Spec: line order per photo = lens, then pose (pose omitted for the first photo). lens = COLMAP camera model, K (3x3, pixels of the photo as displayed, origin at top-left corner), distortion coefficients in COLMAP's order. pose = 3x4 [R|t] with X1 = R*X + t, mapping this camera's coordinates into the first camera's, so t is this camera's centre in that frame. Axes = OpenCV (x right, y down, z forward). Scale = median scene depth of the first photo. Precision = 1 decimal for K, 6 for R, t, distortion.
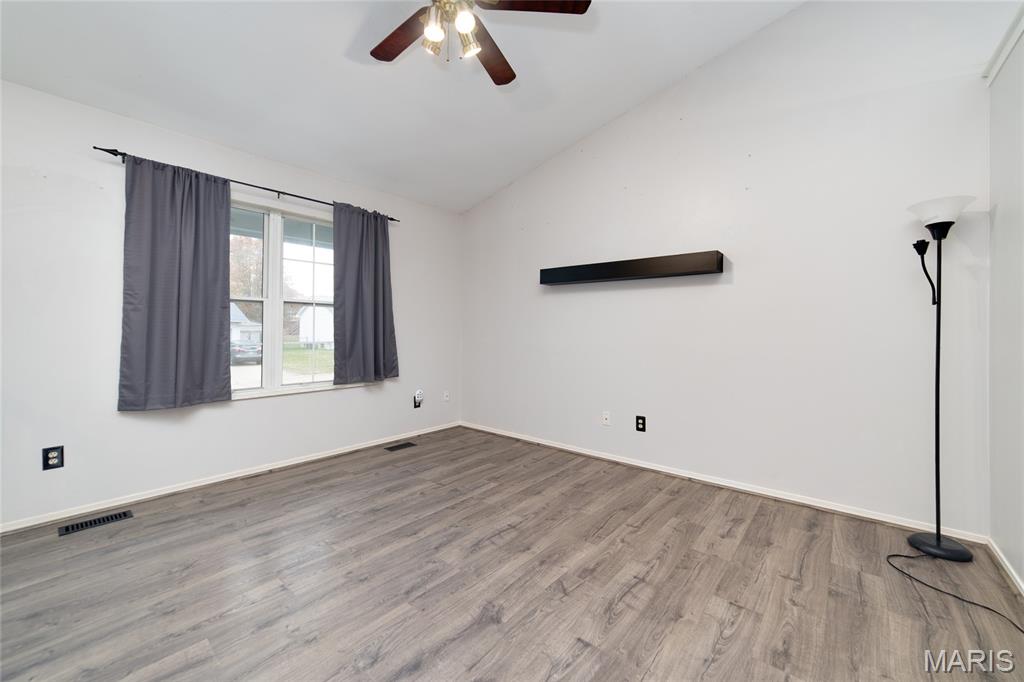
lens RADIAL K [[397.6, 0, 516.1], [0, 397.6, 337.1], [0, 0, 1]] dist [-0.024712, 0.006519]
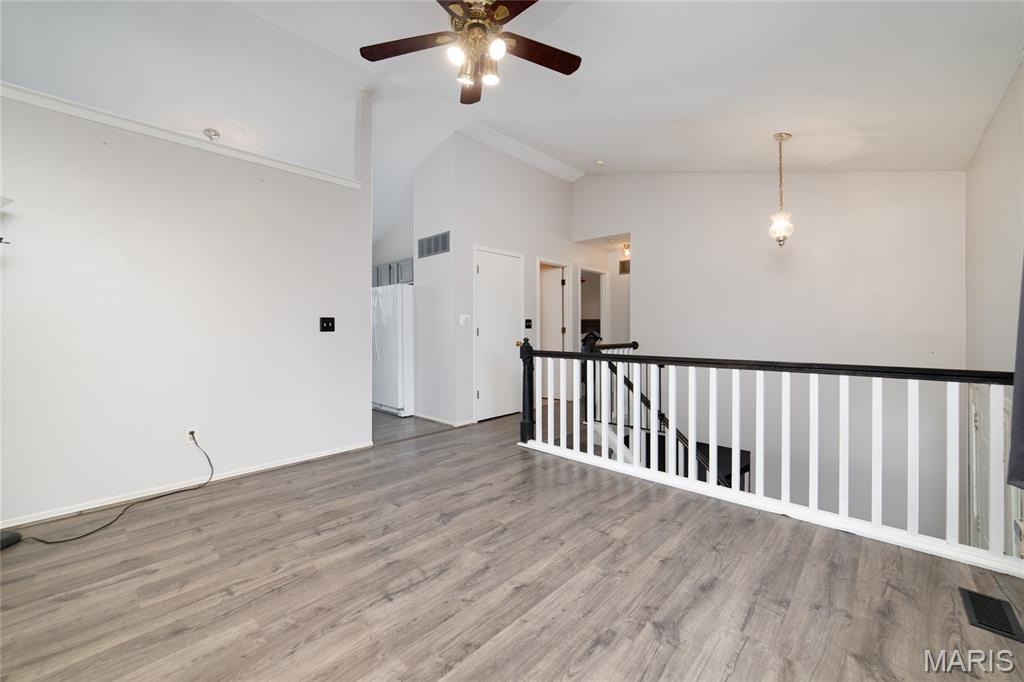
lens RADIAL K [[397.6, 0, 516.1], [0, 397.6, 337.1], [0, 0, 1]] dist [-0.024712, 0.006519]
pose [[-0.998360, -0.003192, 0.057164, -0.290859], [-0.000981, 0.999252, 0.038665, -0.028972], [-0.057244, 0.038546, -0.997616, 1.722661]]
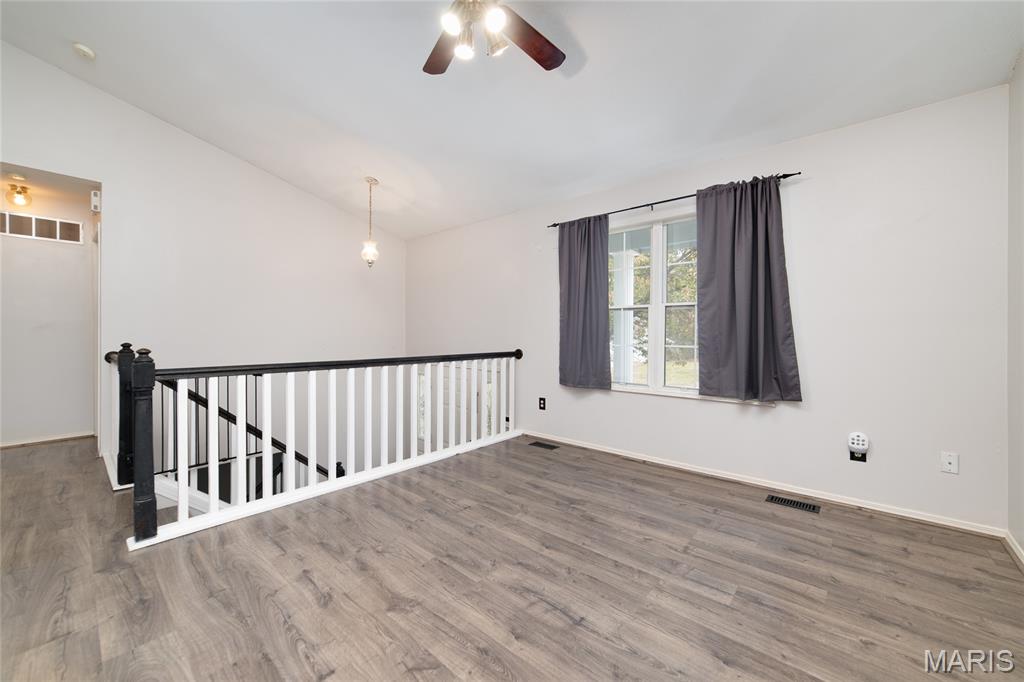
lens RADIAL K [[397.6, 0, 516.1], [0, 397.6, 337.1], [0, 0, 1]] dist [-0.024712, 0.006519]
pose [[-0.017776, 0.003429, -0.999836, 0.669930], [-0.021481, 0.999762, 0.003811, -0.004757], [0.999611, 0.021545, -0.017698, 0.911284]]
